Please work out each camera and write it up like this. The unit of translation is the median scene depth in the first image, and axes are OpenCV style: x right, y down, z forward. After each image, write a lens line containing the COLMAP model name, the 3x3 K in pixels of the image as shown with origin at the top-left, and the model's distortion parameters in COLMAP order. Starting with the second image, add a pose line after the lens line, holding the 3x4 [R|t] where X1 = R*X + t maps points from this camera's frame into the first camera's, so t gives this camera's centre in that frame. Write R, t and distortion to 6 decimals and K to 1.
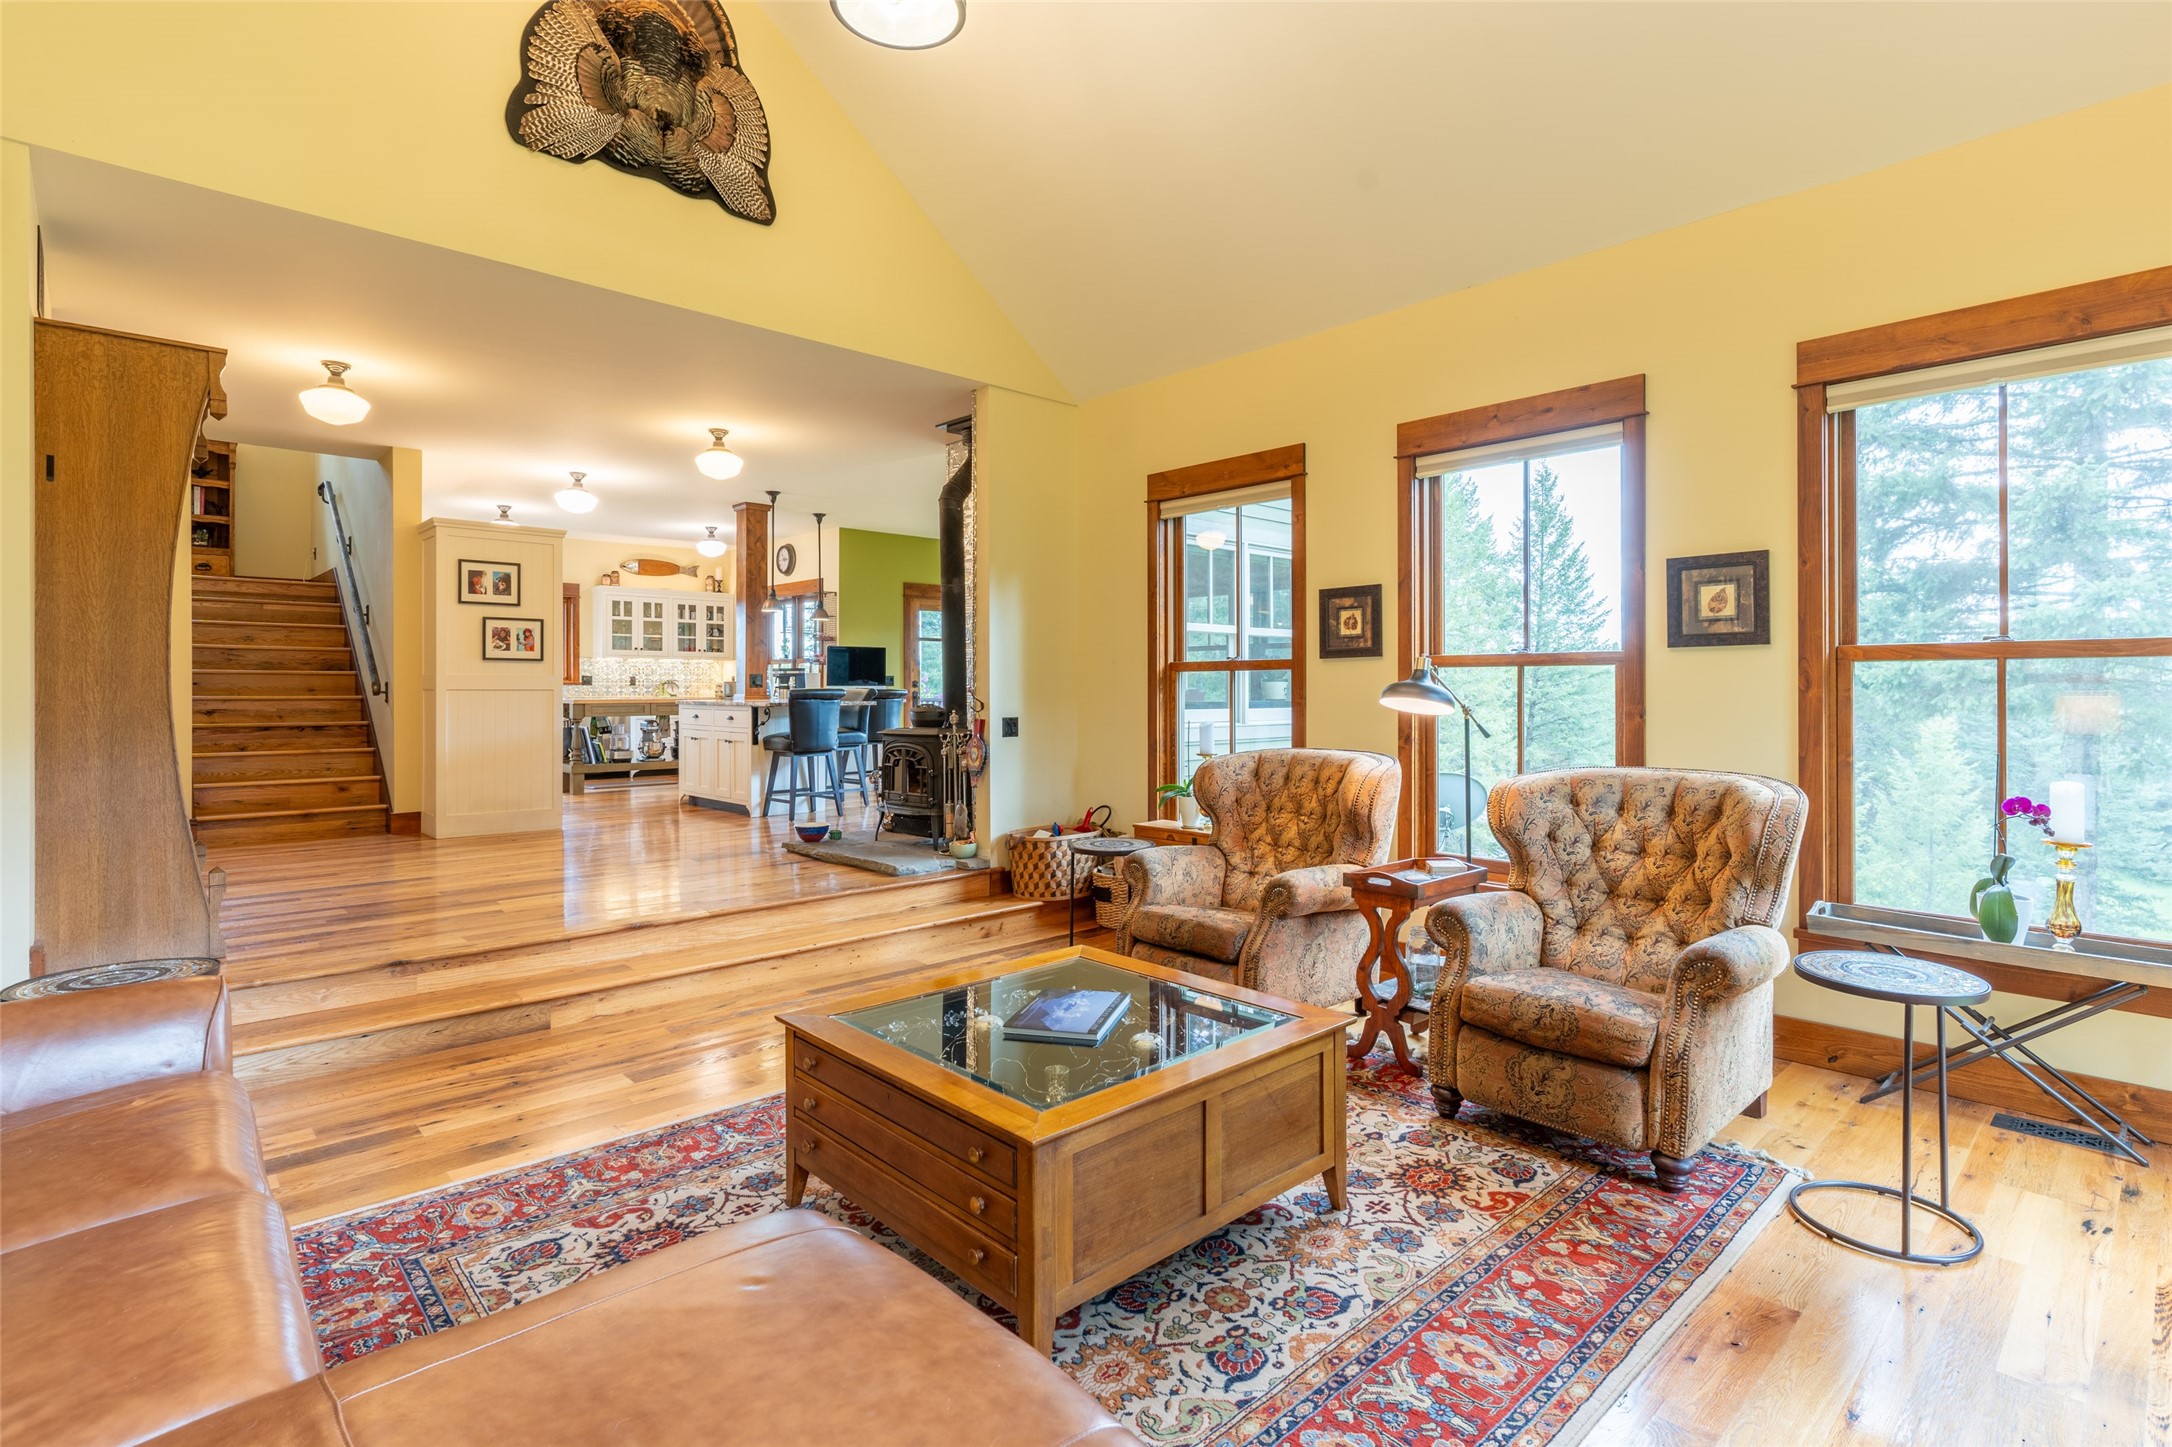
lens RADIAL K [[1045.5, 0, 1114.8], [0, 1045.5, 694.4], [0, 0, 1]] dist [0.014609, -0.006303]
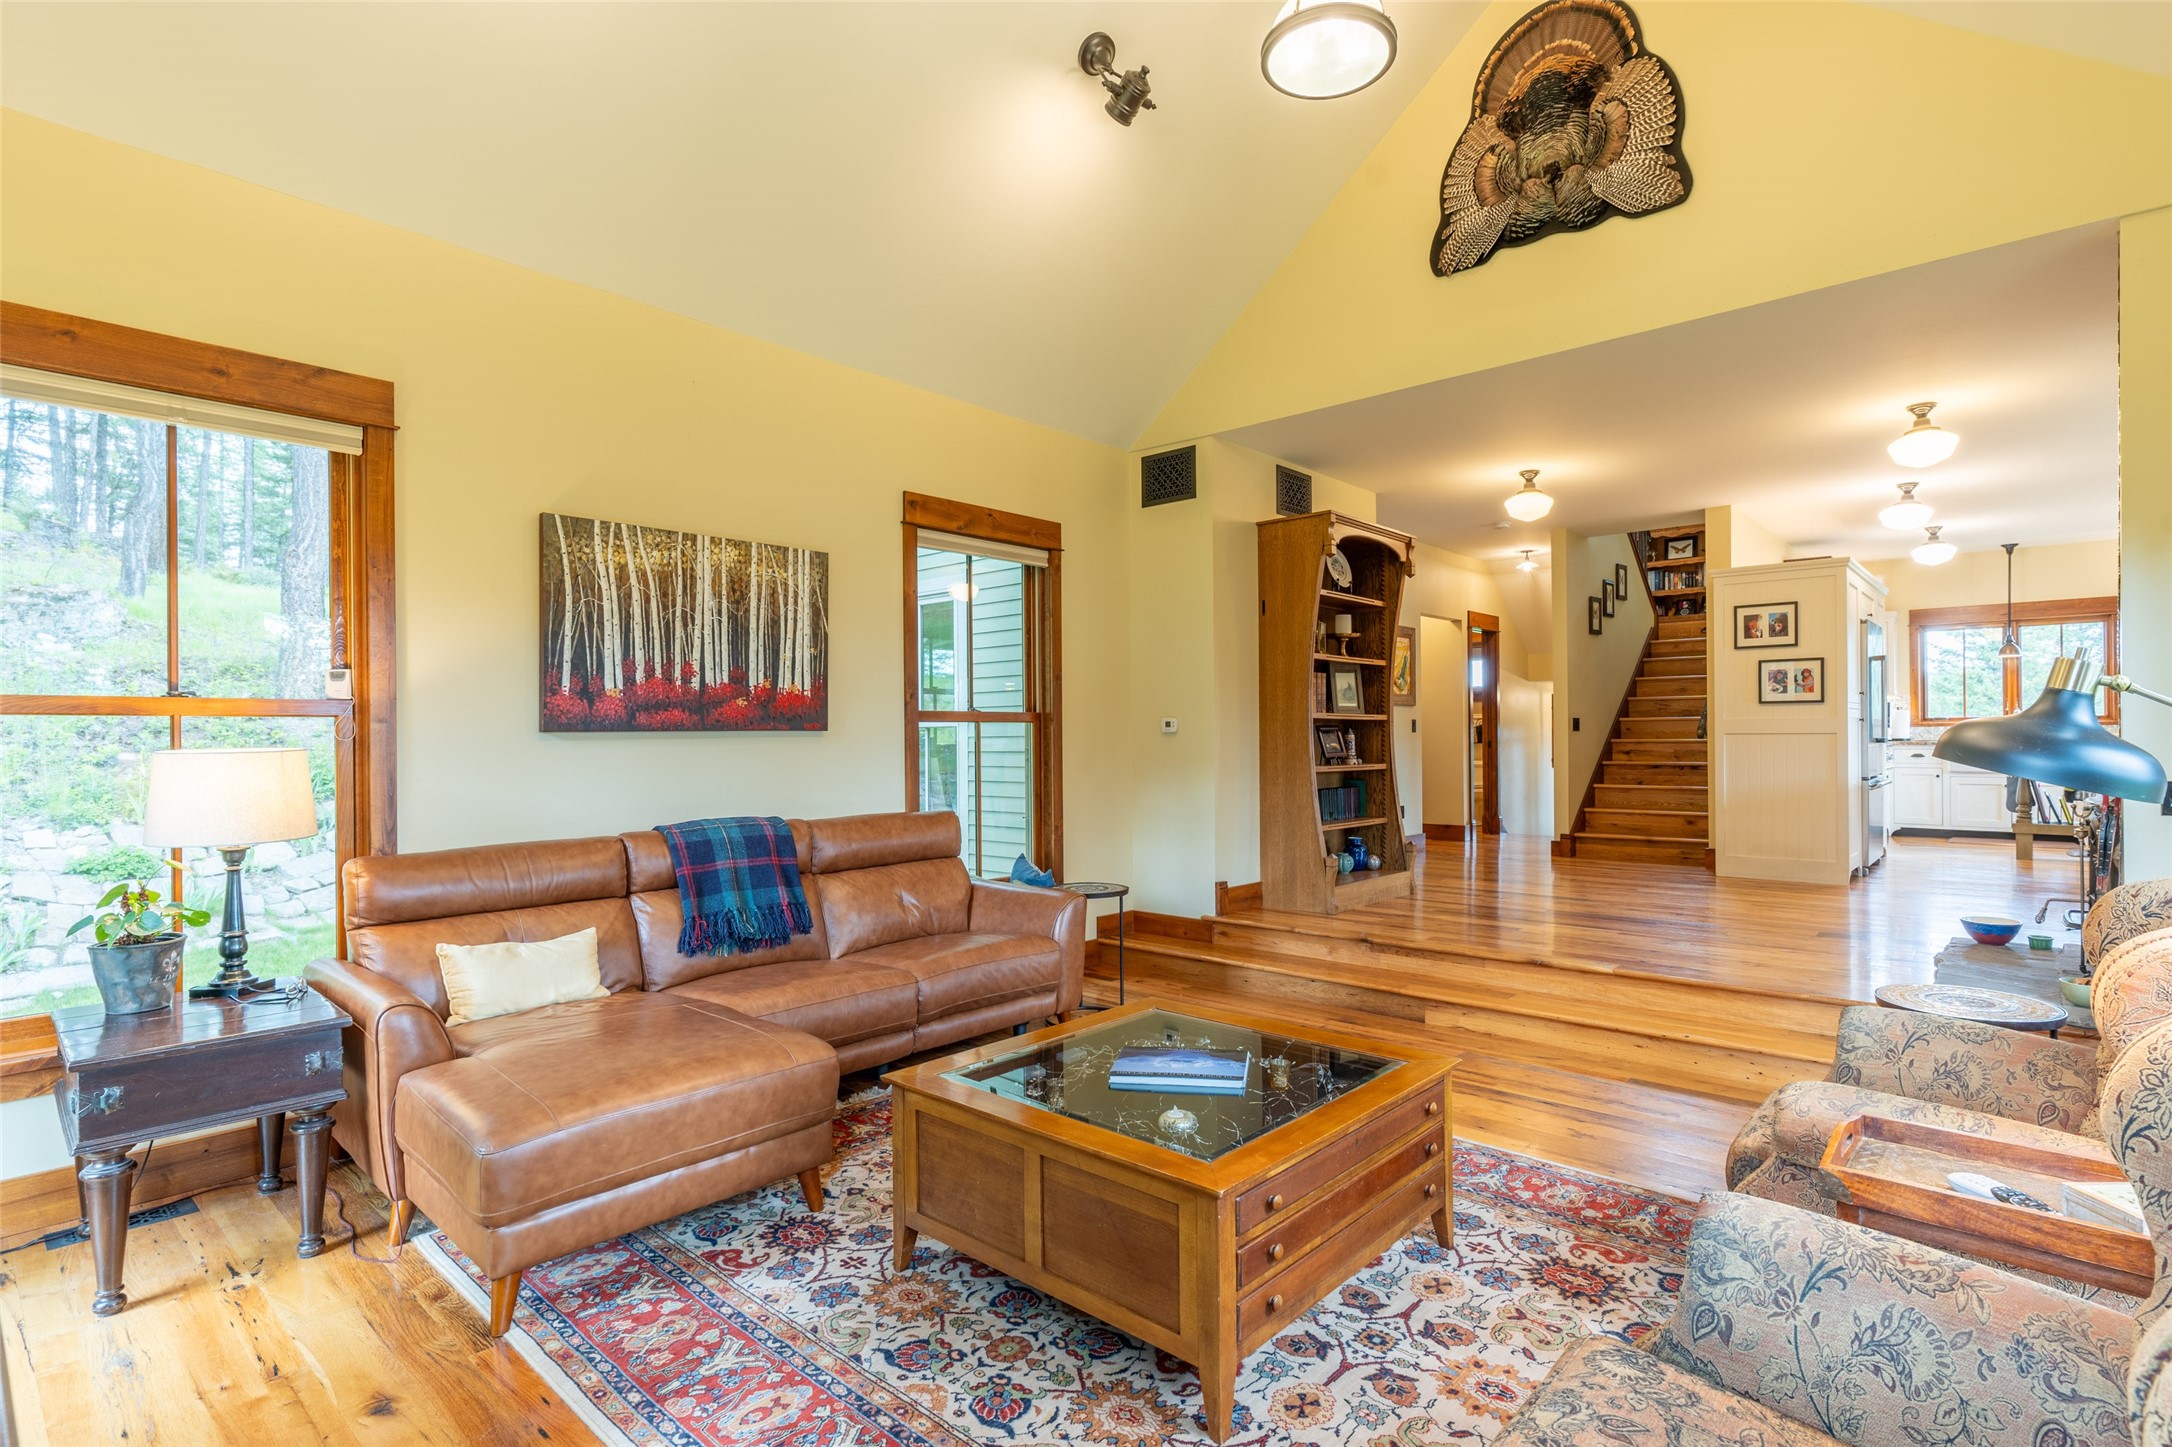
lens RADIAL K [[1045.5, 0, 1128.5], [0, 1045.5, 747.5], [0, 0, 1]] dist [0.014609, -0.006303]
pose [[0.090634, 0.009552, -0.995838, 0.337998], [0.003206, 0.999946, 0.009884, -0.003081], [0.995879, -0.004088, 0.090598, 0.310980]]
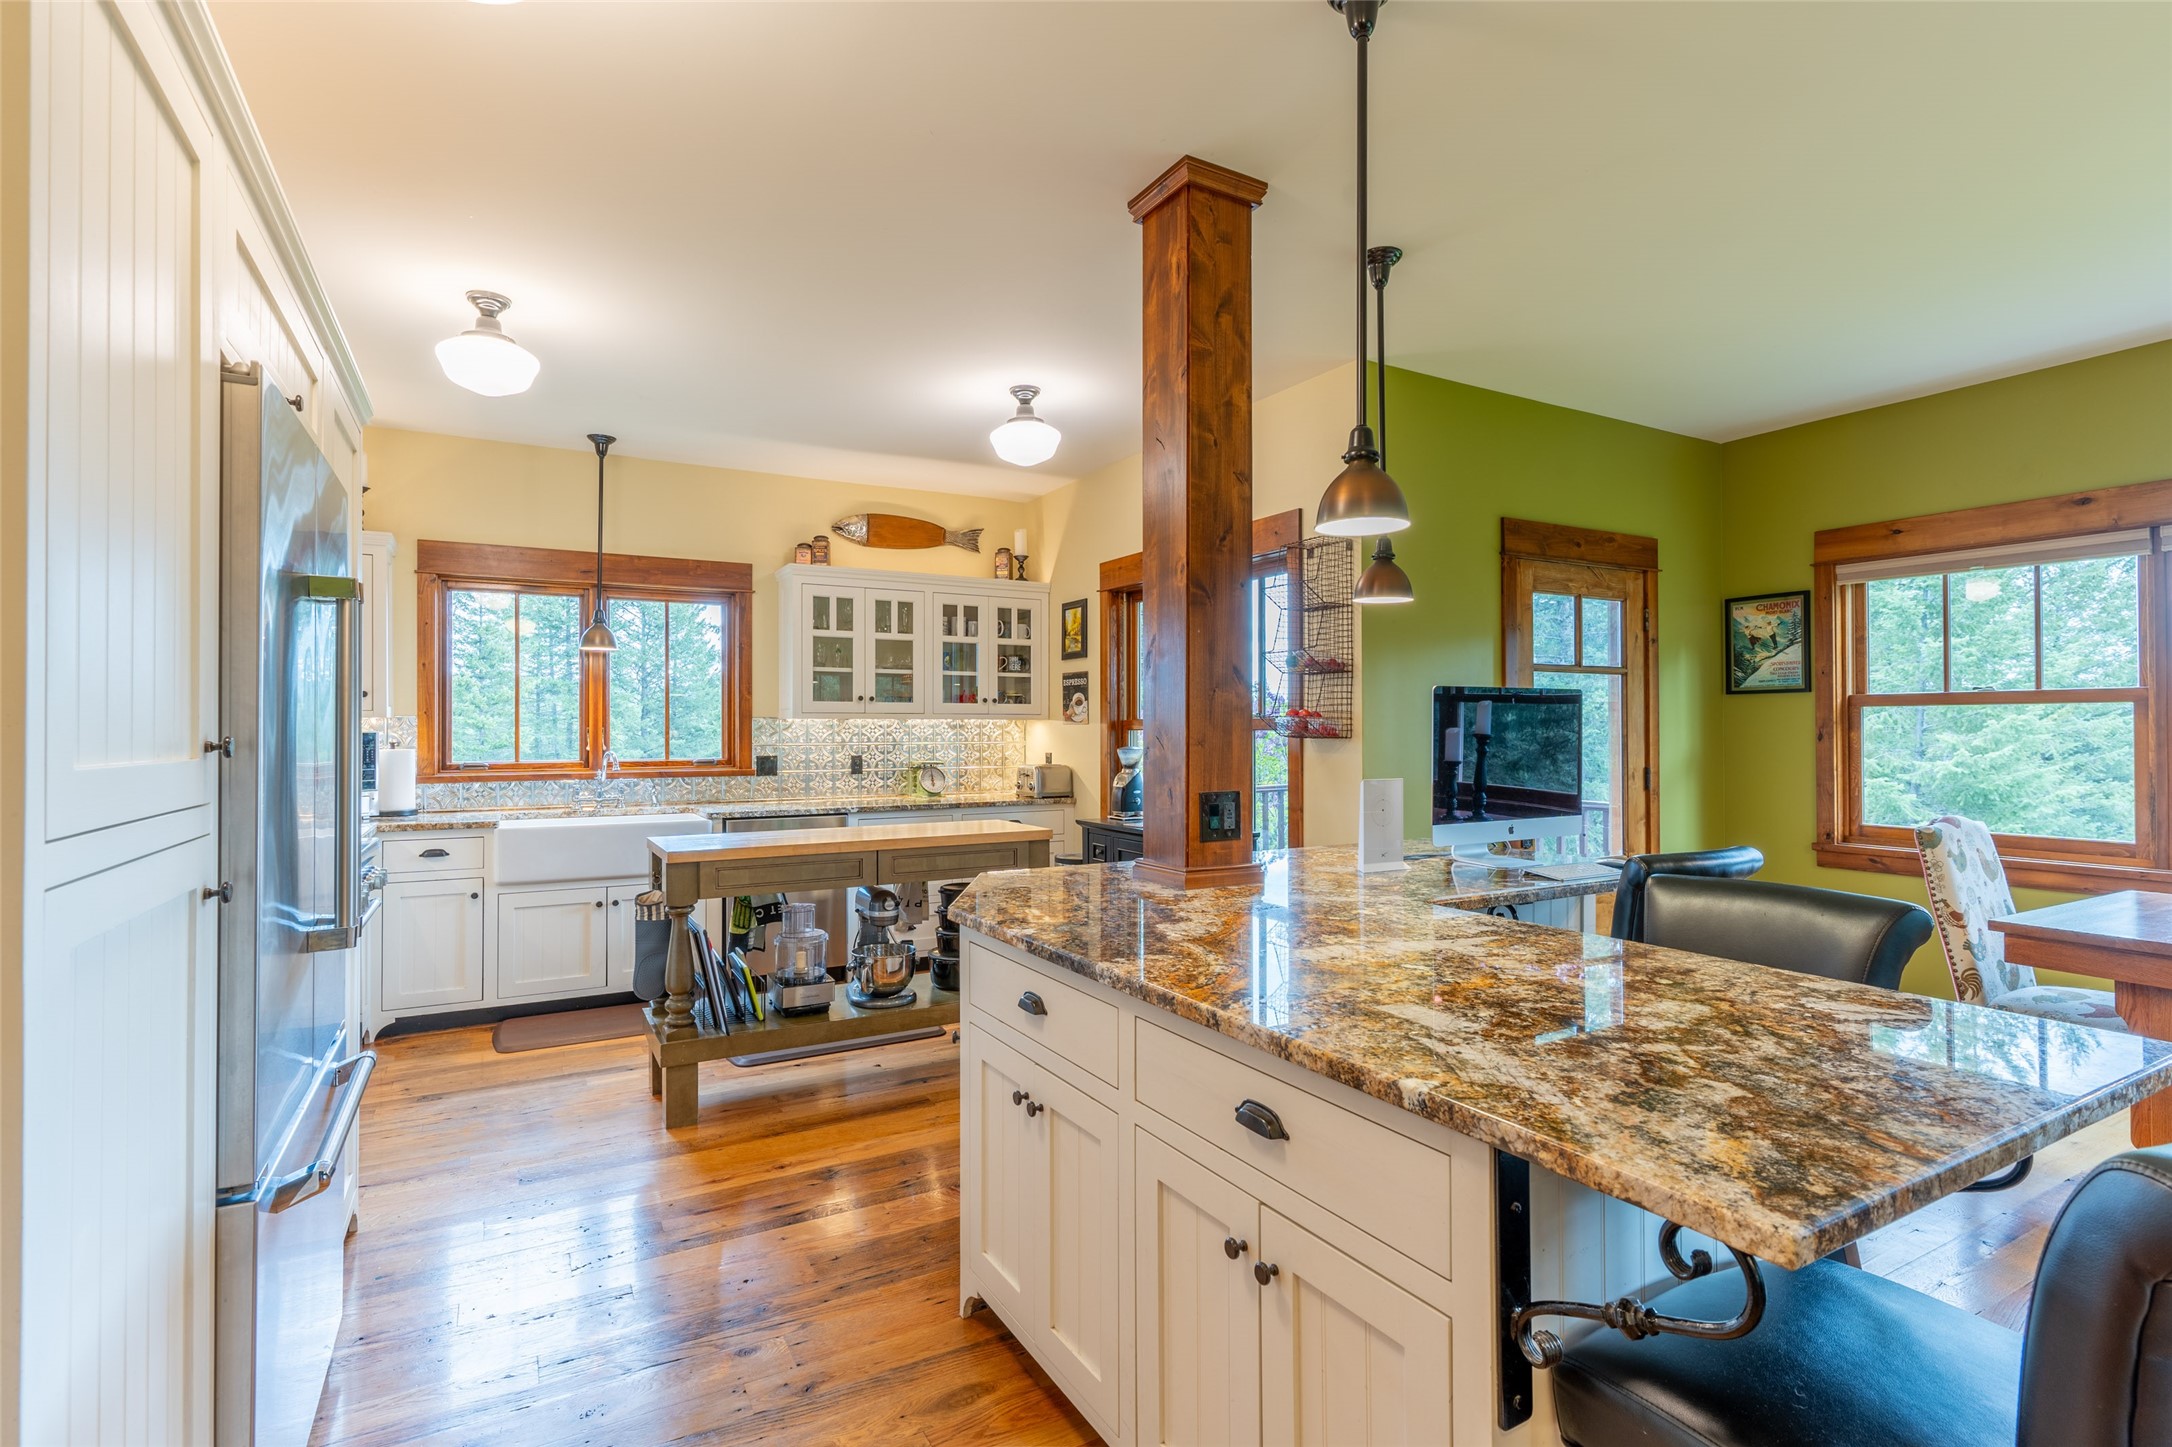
lens RADIAL K [[1045.5, 0, 1082.6], [0, 1045.5, 722.8], [0, 0, 1]] dist [0.014609, -0.006303]
pose [[0.967781, -0.002120, -0.251783, -0.407203], [-0.001336, 0.999907, -0.013555, -0.044849], [0.251788, 0.013455, 0.967689, 0.960090]]
